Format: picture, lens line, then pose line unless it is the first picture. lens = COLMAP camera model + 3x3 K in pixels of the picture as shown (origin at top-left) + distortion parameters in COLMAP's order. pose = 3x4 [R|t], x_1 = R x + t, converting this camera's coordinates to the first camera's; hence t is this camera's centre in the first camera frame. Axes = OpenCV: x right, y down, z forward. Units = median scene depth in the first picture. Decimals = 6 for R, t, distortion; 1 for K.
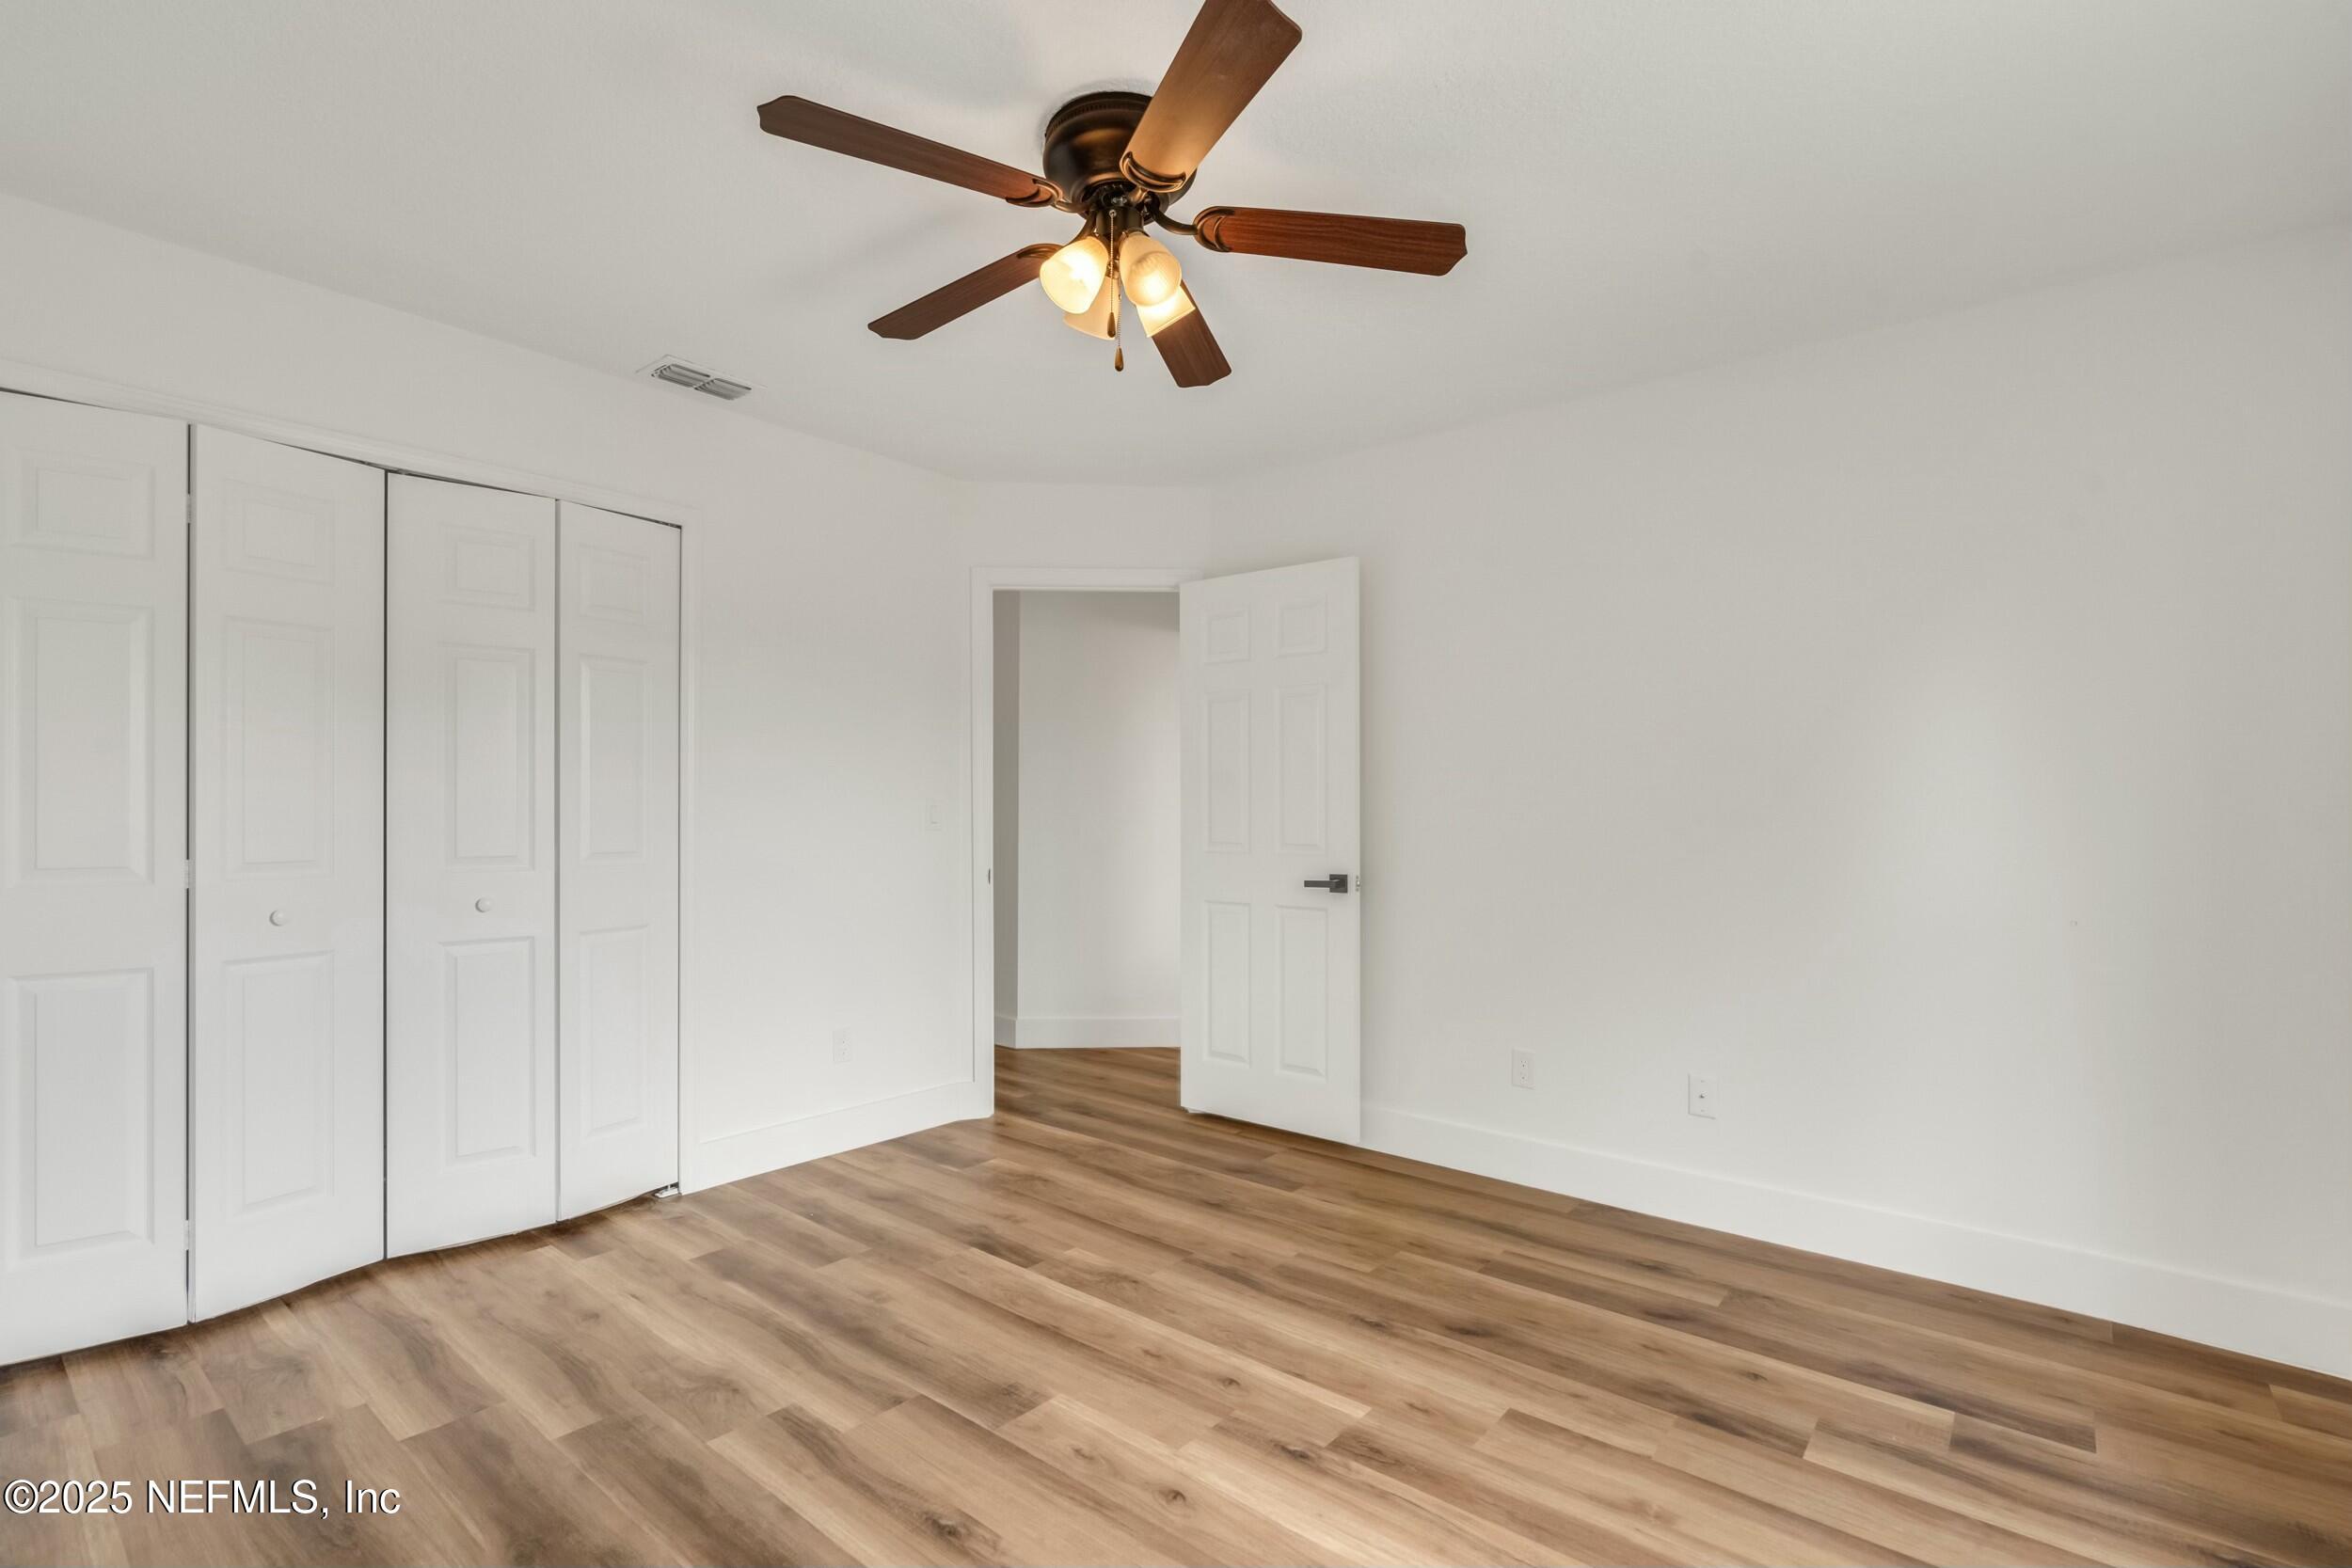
lens RADIAL K [[1079.2, 0, 1179.1], [0, 1079.2, 793.5], [0, 0, 1]] dist [-0.003558, -0.000916]
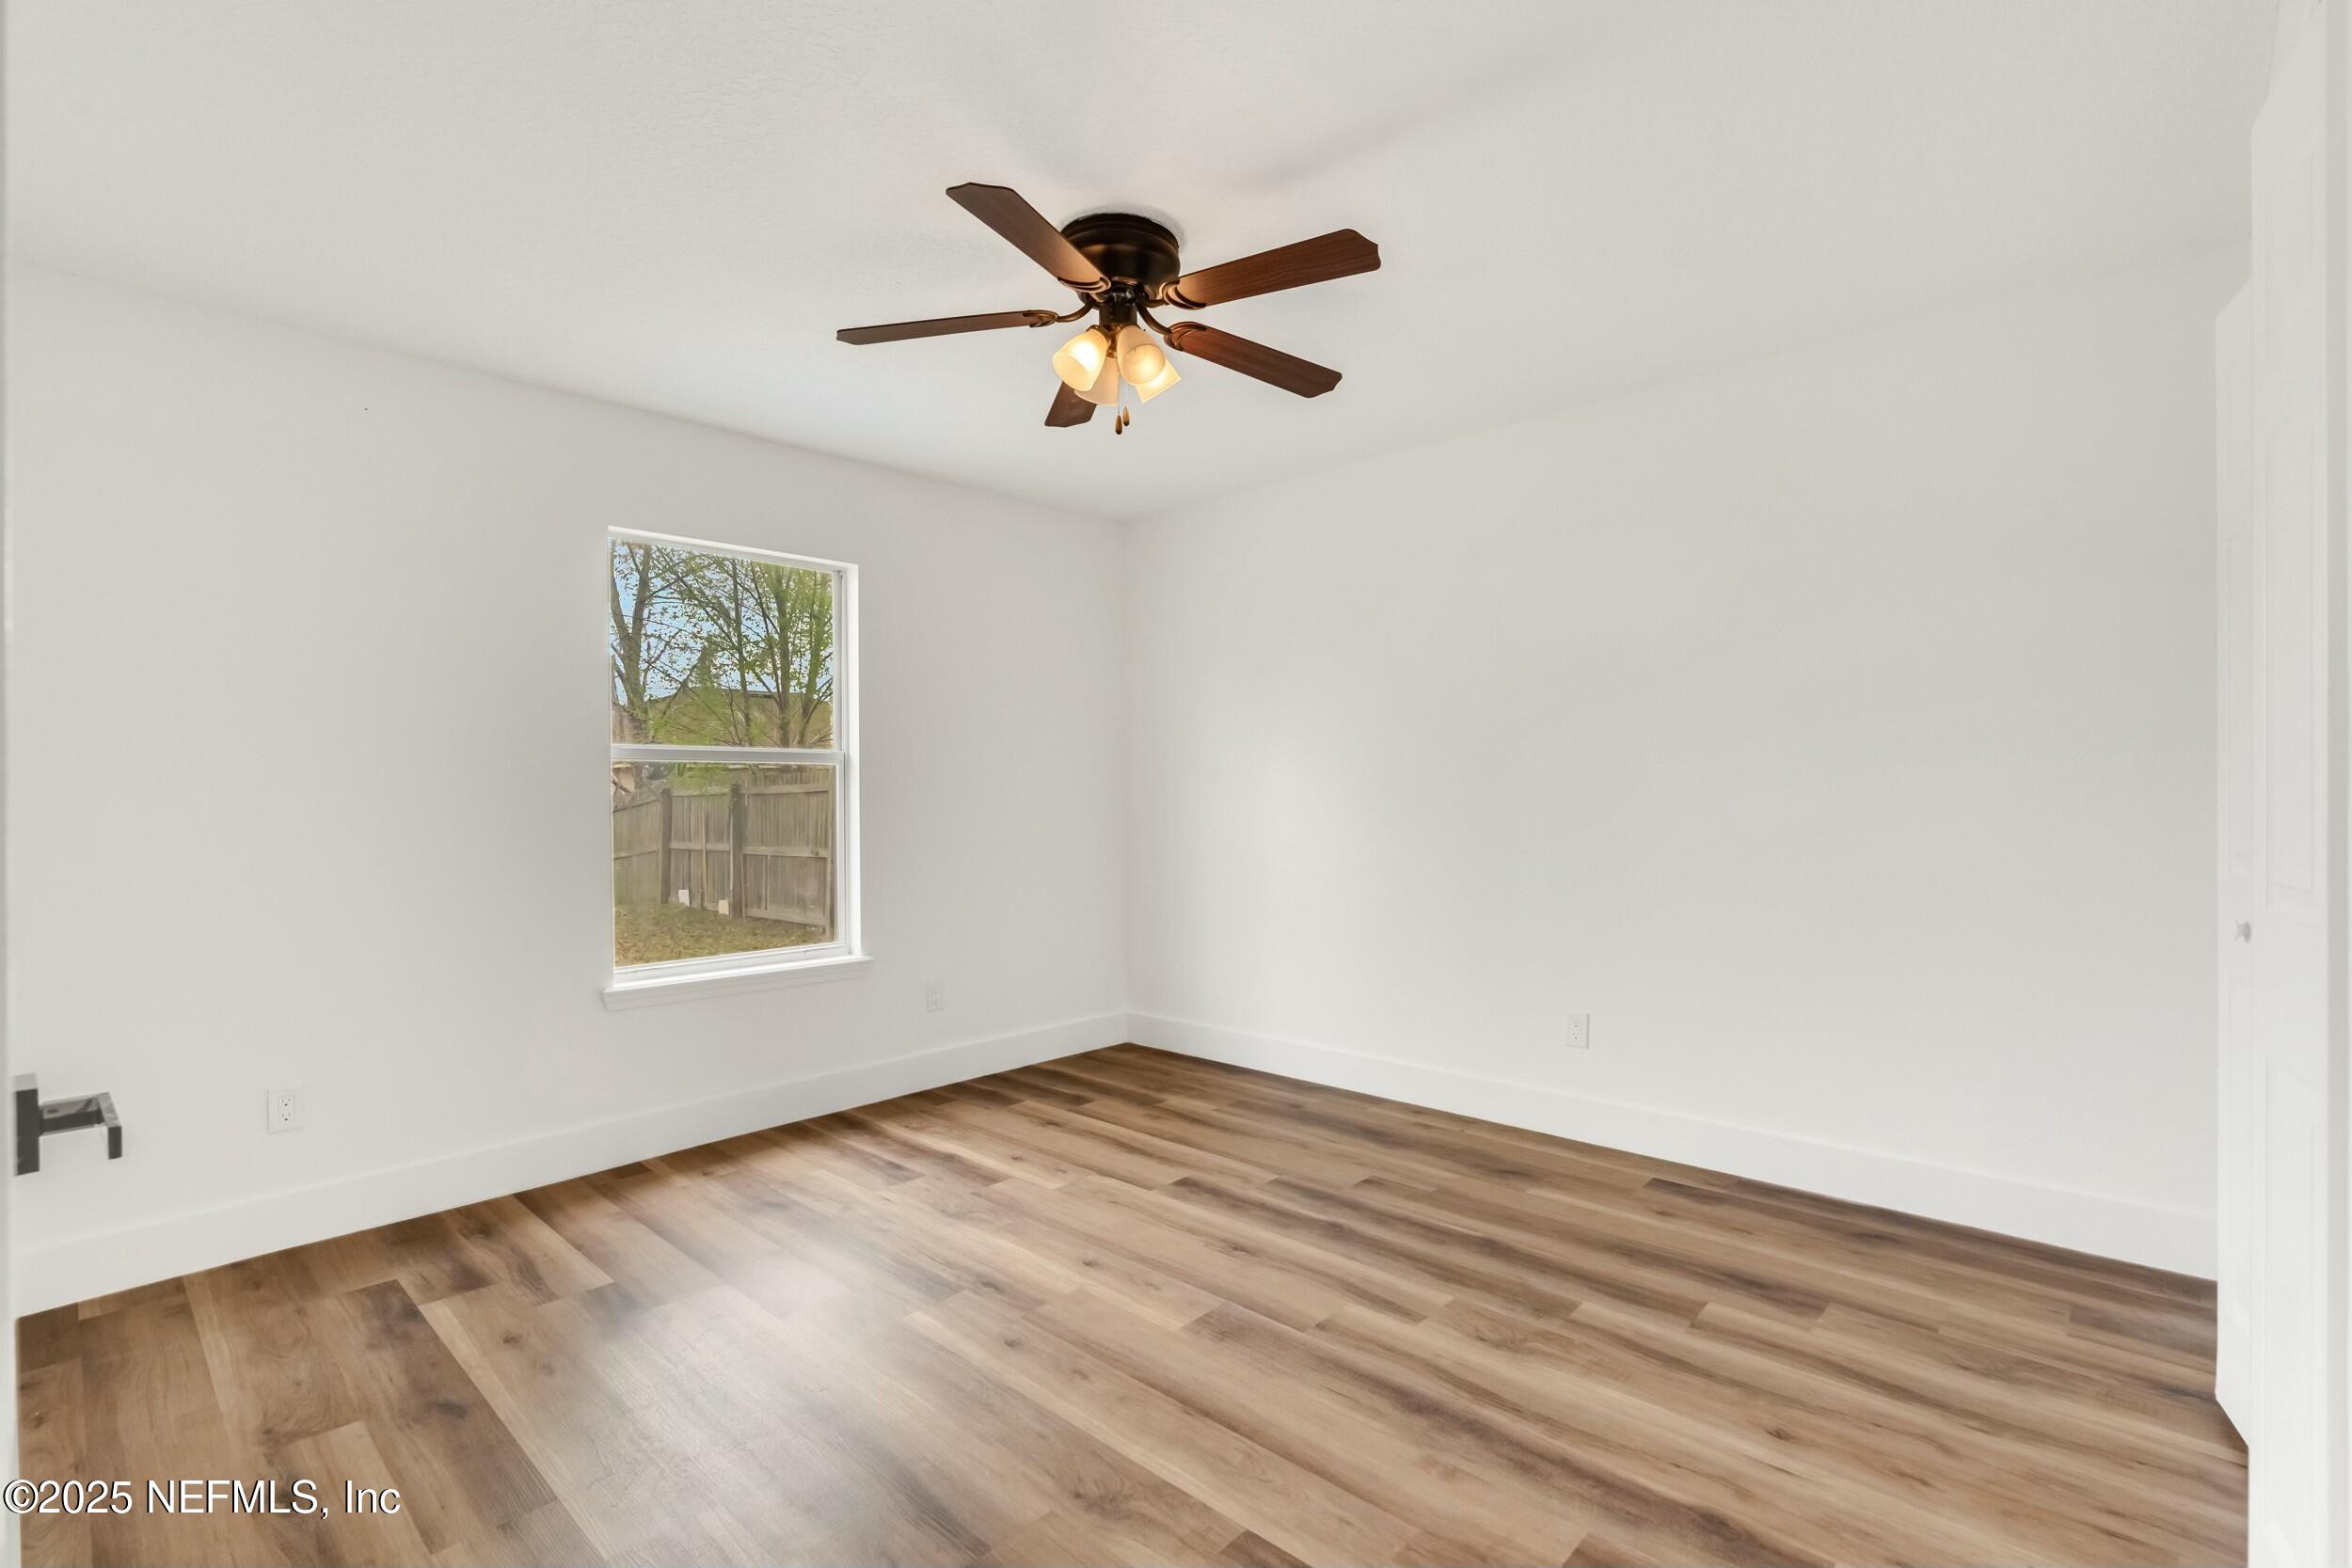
lens RADIAL K [[1079.2, 0, 1173.8], [0, 1079.2, 791.5], [0, 0, 1]] dist [-0.003558, -0.000916]
pose [[-0.997923, 0.006825, 0.064053, -0.183315], [0.006002, 0.999897, -0.013034, 0.030160], [-0.064135, -0.012623, -0.997861, 2.098226]]
